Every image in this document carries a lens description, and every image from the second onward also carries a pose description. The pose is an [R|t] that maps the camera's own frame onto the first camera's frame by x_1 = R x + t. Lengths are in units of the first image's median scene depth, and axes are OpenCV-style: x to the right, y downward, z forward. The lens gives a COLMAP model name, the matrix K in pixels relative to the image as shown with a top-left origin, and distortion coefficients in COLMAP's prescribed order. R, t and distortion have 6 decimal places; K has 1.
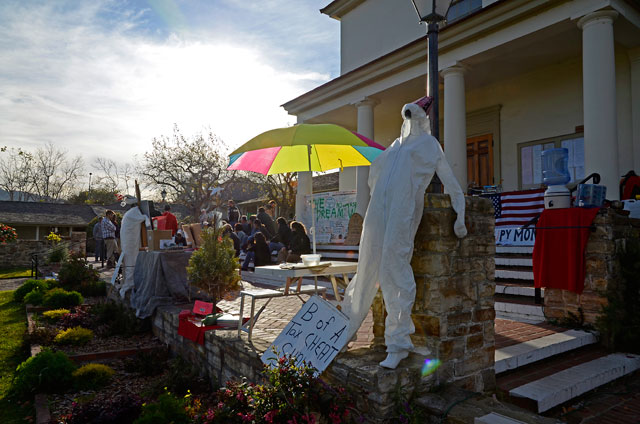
lens RADIAL K [[439.9, 0, 323.5], [0, 439.9, 211.6], [0, 0, 1]] dist [-0.049514, 0.033753]
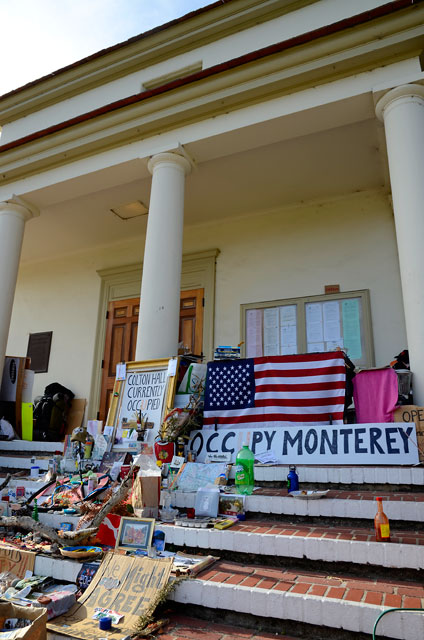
lens RADIAL K [[439.9, 0, 213.3], [0, 439.9, 323.7], [0, 0, 1]] dist [-0.049514, 0.033753]
pose [[0.859384, 0.157205, 0.486565, 0.104142], [-0.048874, 0.972464, -0.227872, 0.039116], [-0.508990, 0.172049, 0.843403, 0.581481]]
